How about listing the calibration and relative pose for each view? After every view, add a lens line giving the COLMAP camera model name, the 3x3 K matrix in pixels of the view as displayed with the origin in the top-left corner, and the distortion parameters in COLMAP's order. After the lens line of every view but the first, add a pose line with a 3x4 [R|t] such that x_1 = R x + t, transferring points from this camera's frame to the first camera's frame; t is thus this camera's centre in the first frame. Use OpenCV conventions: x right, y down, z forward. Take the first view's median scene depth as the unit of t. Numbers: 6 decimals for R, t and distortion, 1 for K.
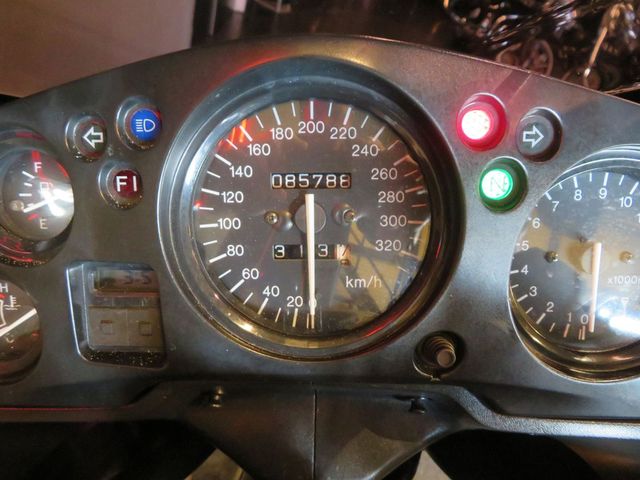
lens RADIAL K [[458.4, 0, 320.0], [0, 458.4, 240.0], [0, 0, 1]] dist [-0.002642, 0.002523]
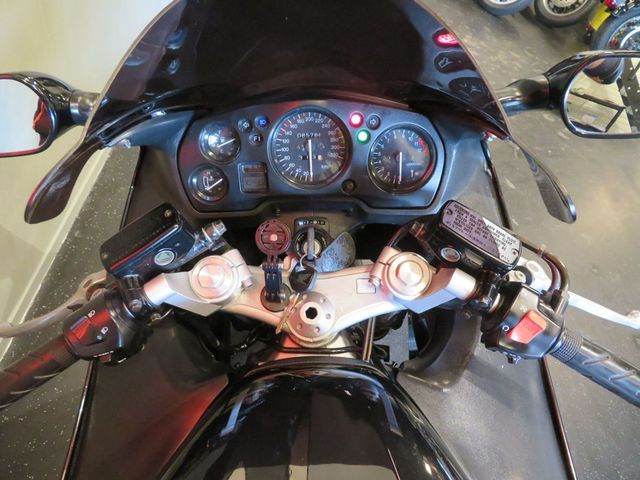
lens RADIAL K [[458.4, 0, 320.0], [0, 458.4, 240.0], [0, 0, 1]] dist [-0.002642, 0.002523]
pose [[0.999533, -0.029833, 0.006665, 0.008951], [0.028330, 0.985950, 0.164618, 0.070231], [-0.011482, -0.164353, 0.986335, -2.352280]]
